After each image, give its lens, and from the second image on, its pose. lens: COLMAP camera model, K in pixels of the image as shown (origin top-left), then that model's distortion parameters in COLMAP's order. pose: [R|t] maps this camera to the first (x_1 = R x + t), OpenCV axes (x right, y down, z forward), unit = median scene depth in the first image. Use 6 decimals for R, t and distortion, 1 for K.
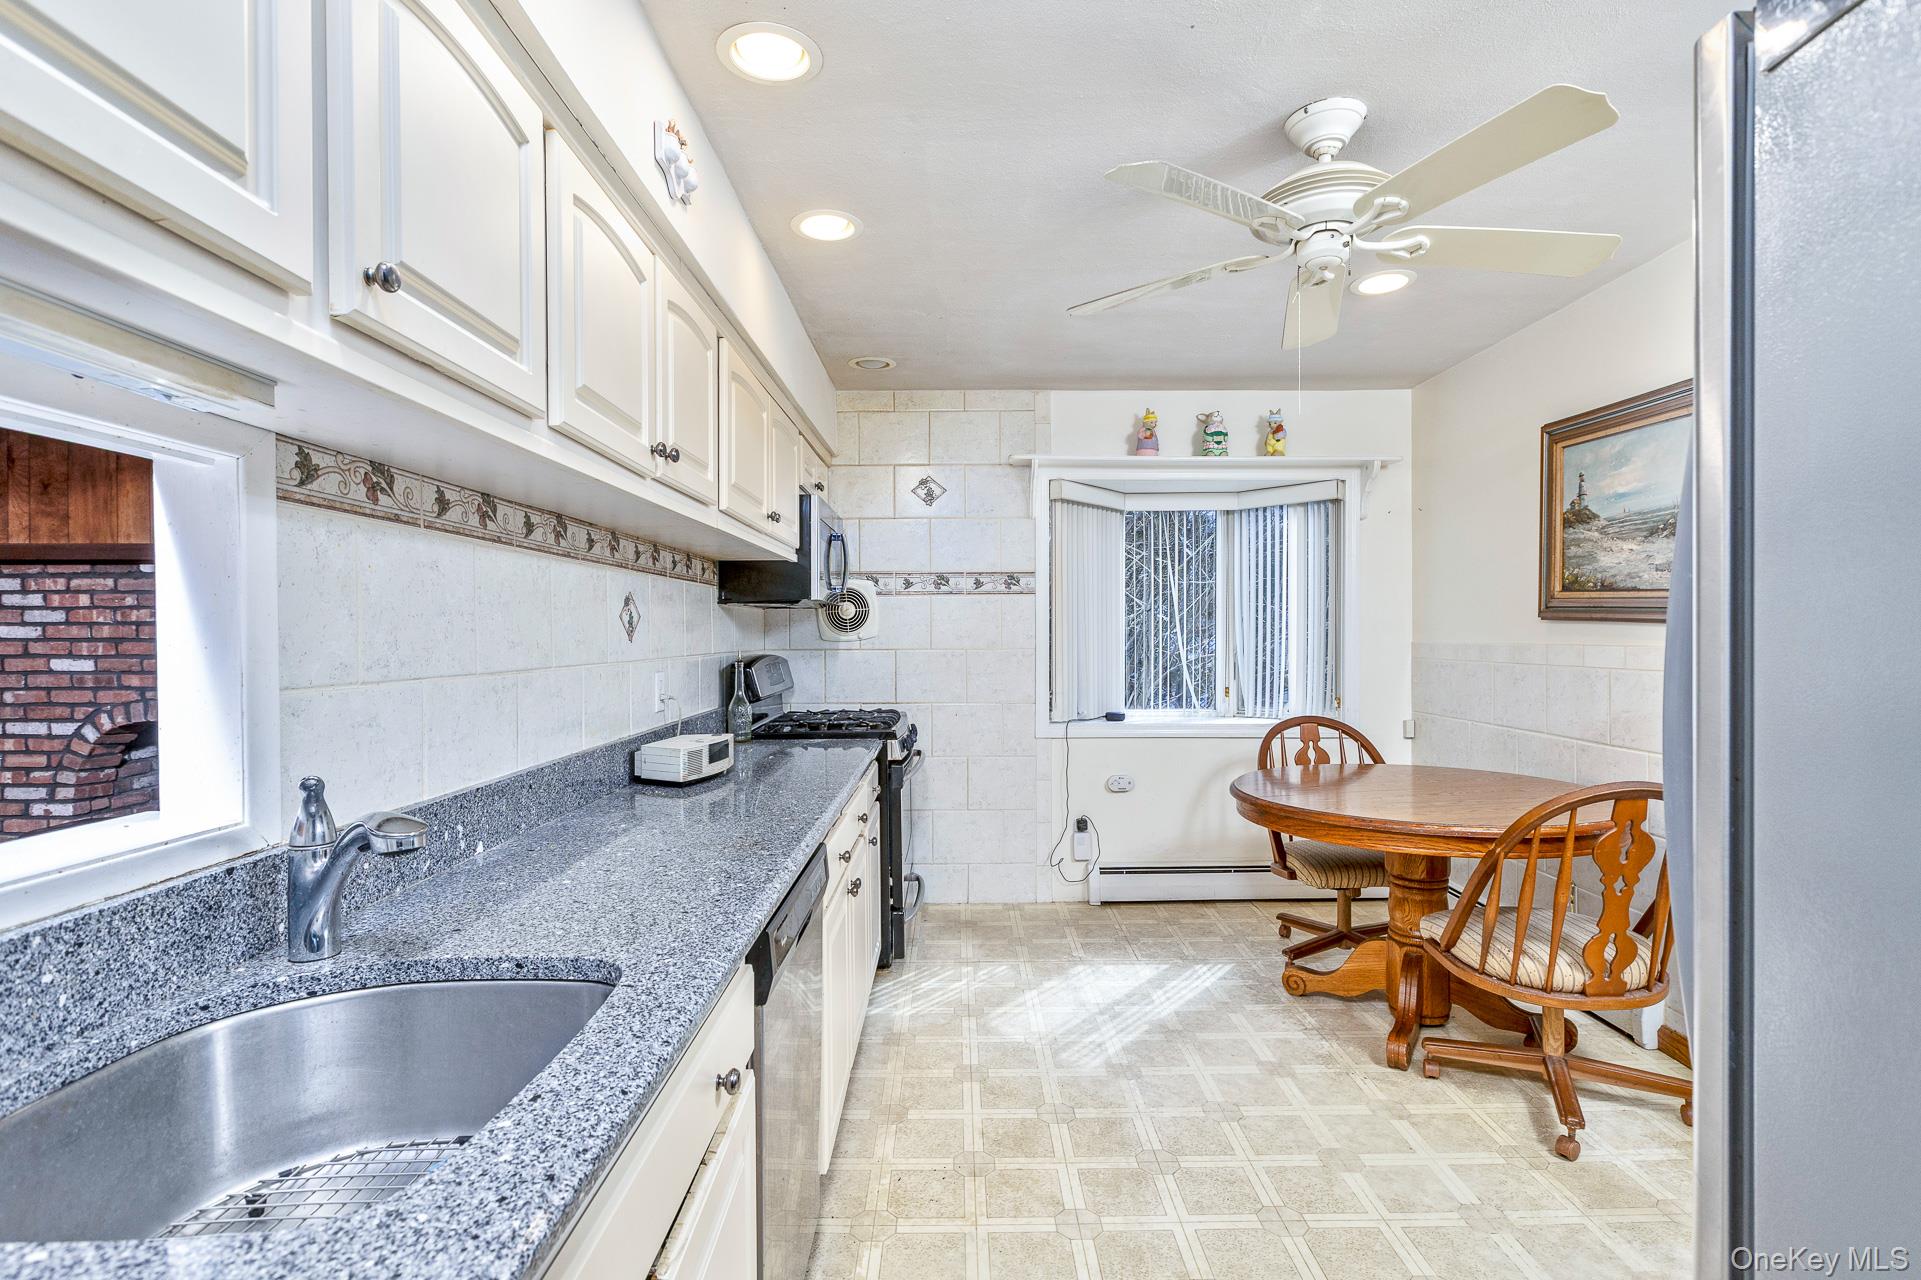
lens RADIAL K [[908.0, 0, 967.5], [0, 908.0, 623.3], [0, 0, 1]] dist [0.000943, 0.001816]
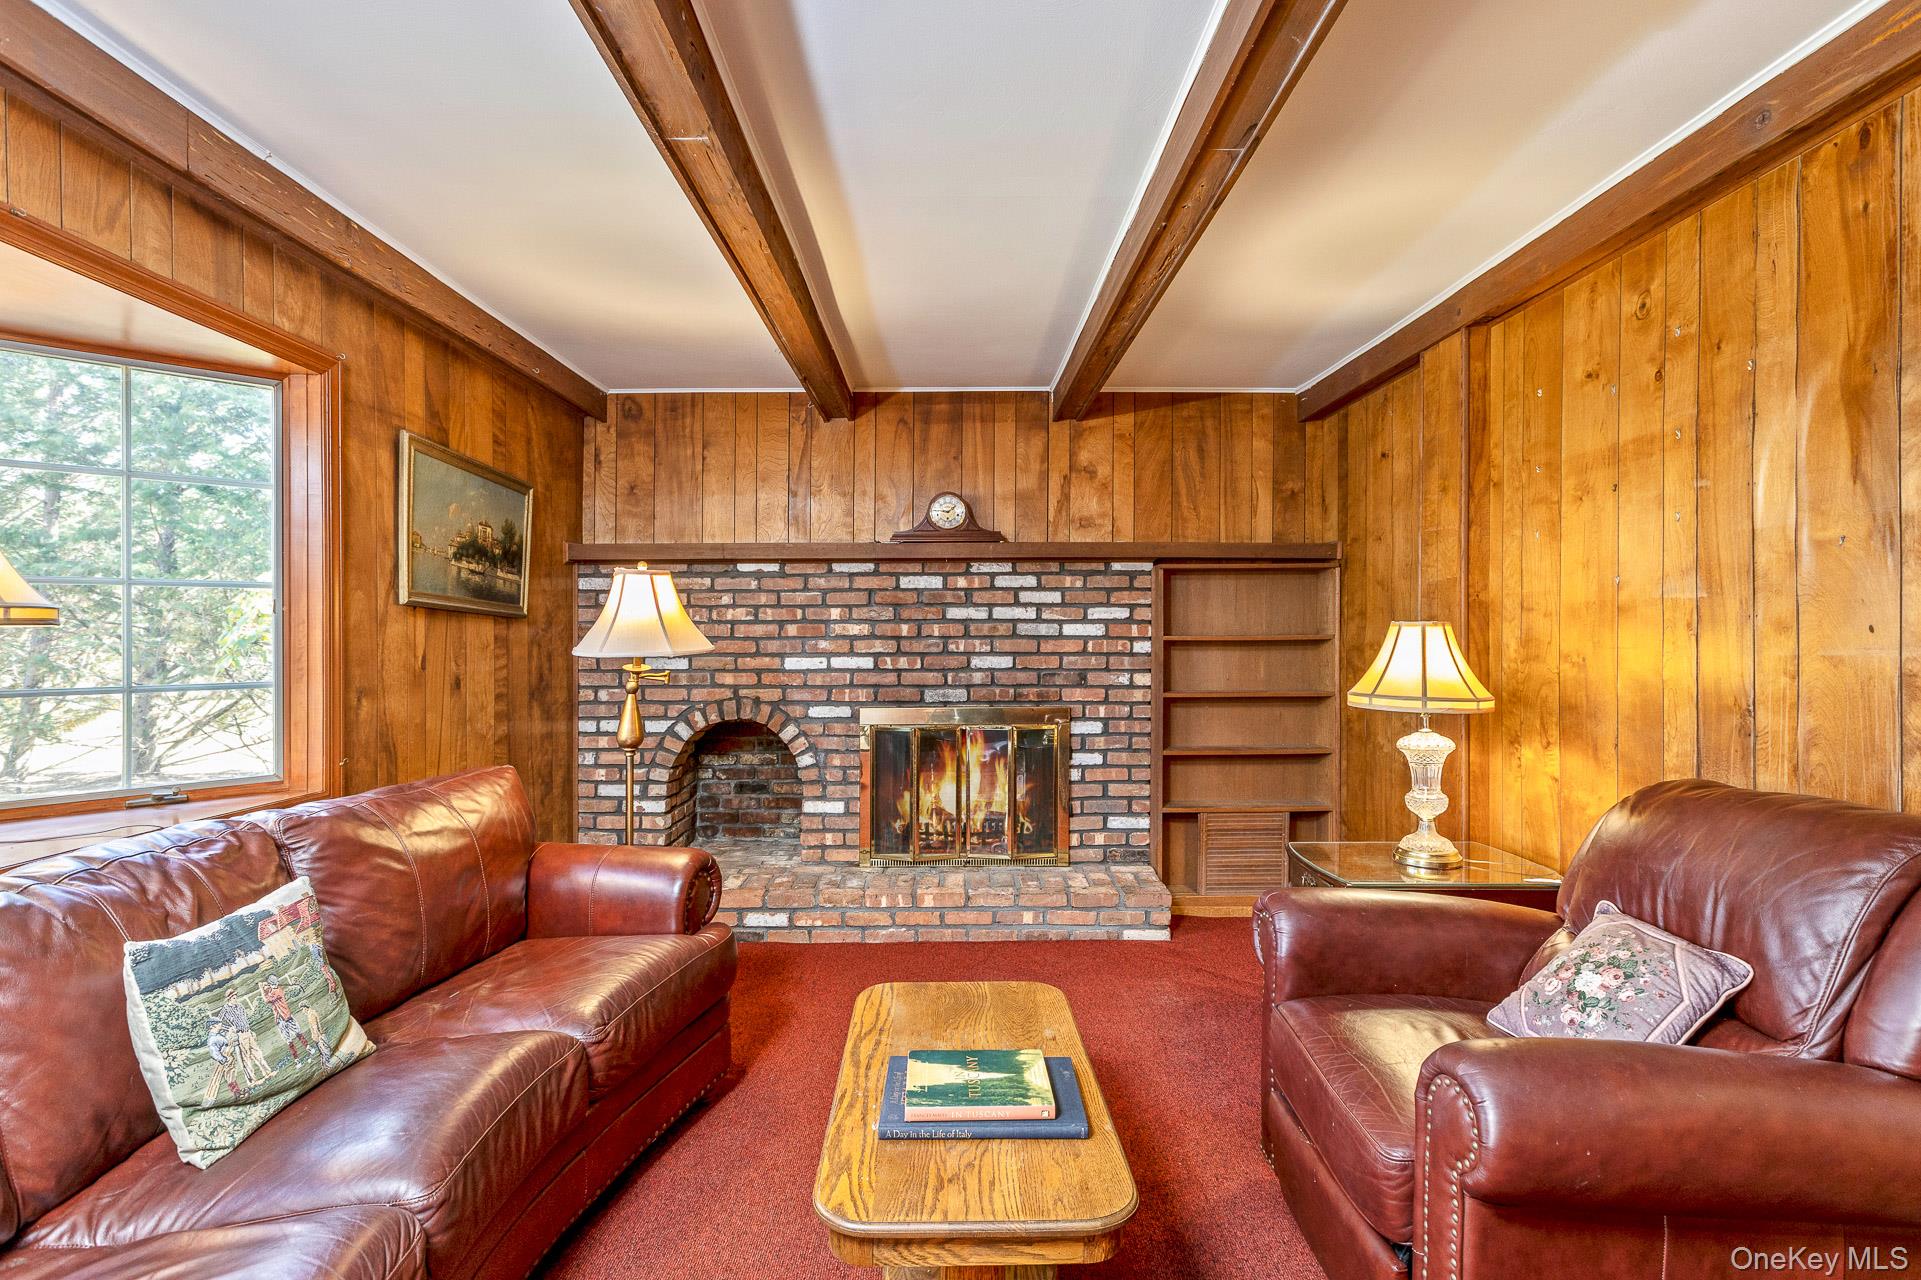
lens RADIAL K [[908.0, 0, 953.0], [0, 908.0, 616.5], [0, 0, 1]] dist [0.000943, 0.001816]
pose [[0.999829, -0.004809, -0.017835, -0.646404], [0.004727, 0.999978, -0.004665, -0.000128], [0.017857, 0.004580, 0.999830, -0.004469]]
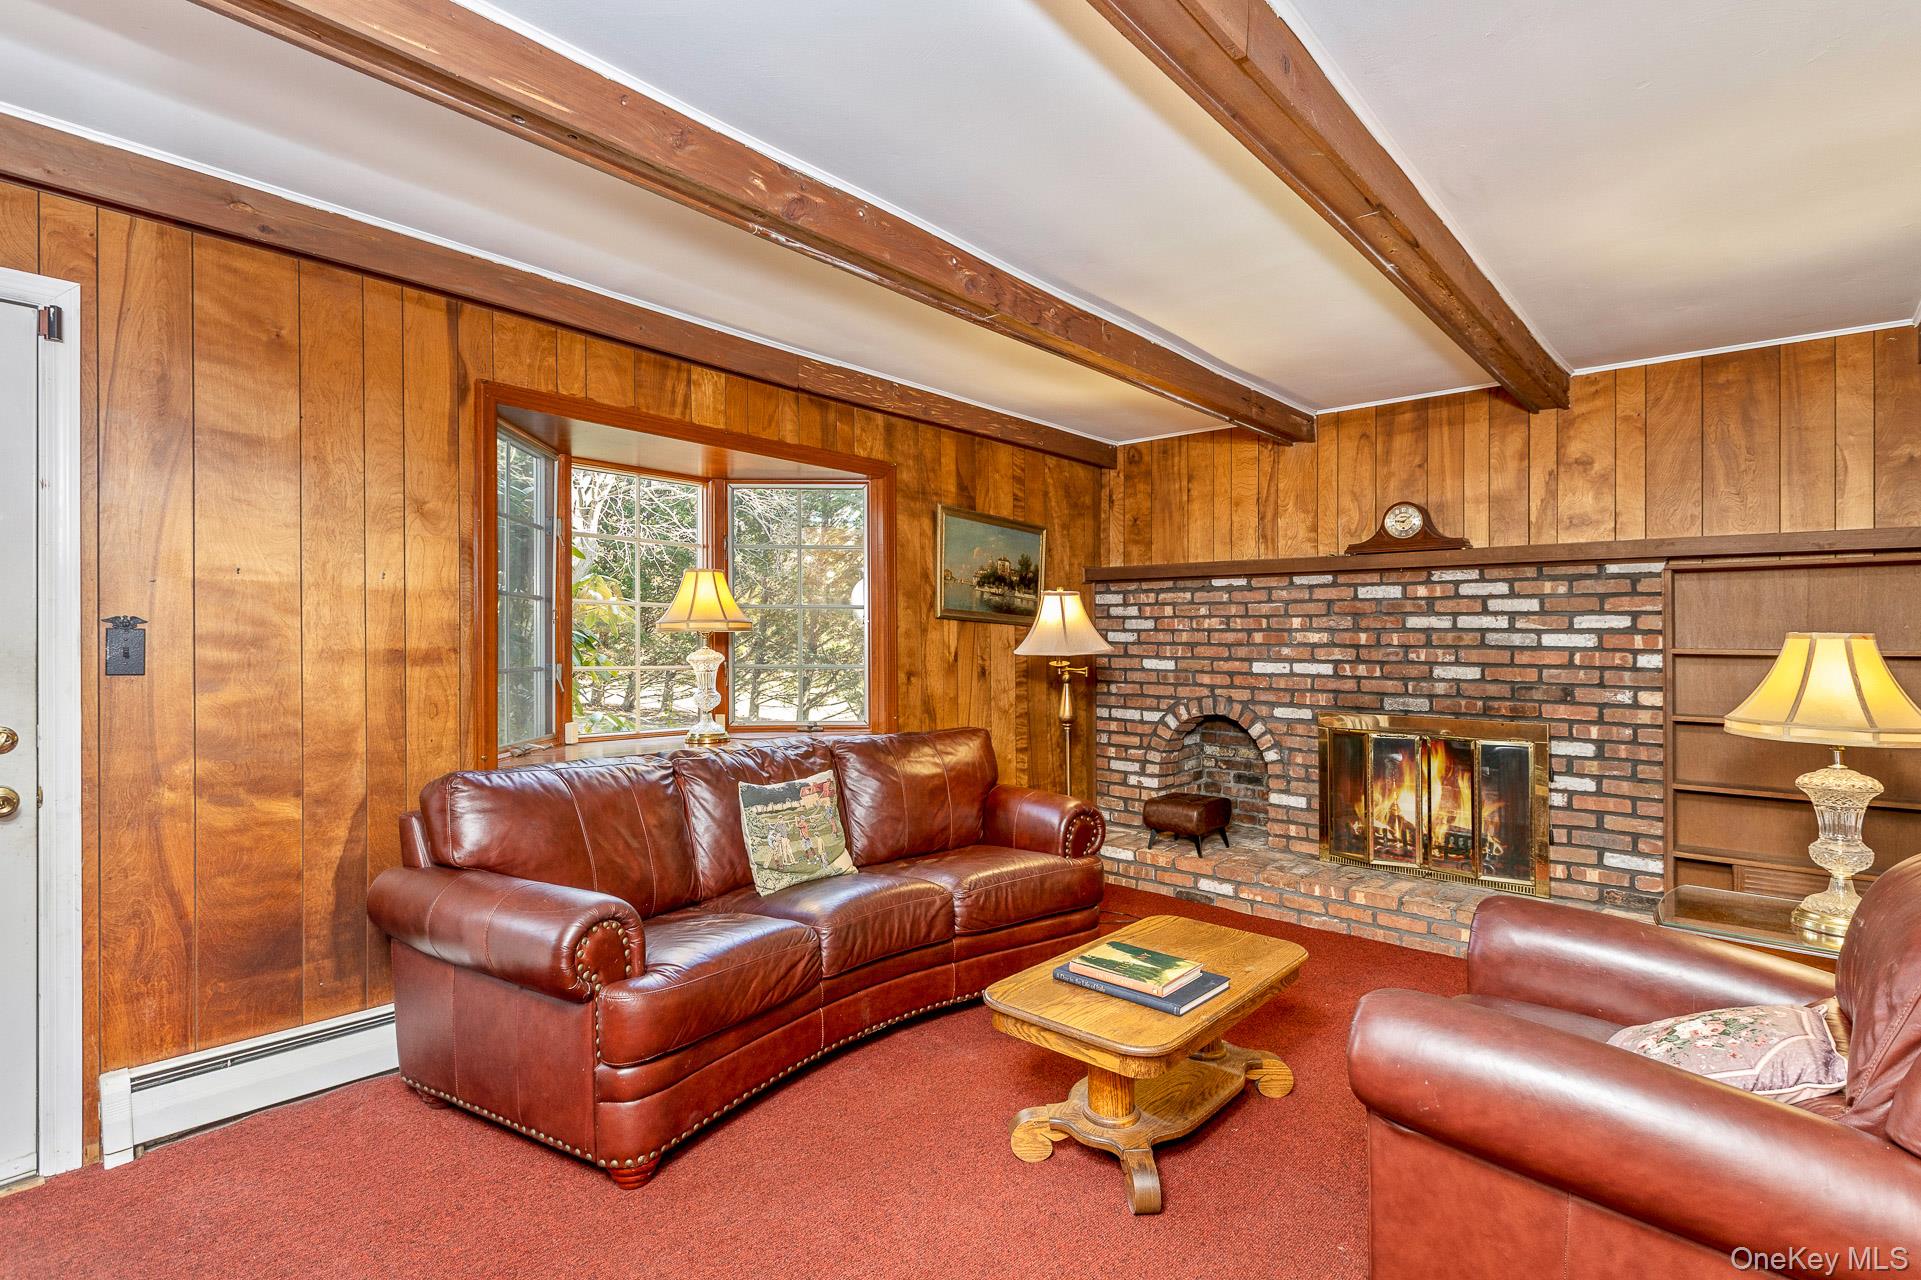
lens RADIAL K [[908.0, 0, 952.3], [0, 908.0, 624.5], [0, 0, 1]] dist [0.000943, 0.001816]
pose [[0.736452, -0.004829, -0.676473, -0.364798], [0.001462, 0.999984, -0.005546, -0.001111], [0.676488, 0.003095, 0.736447, -0.080922]]
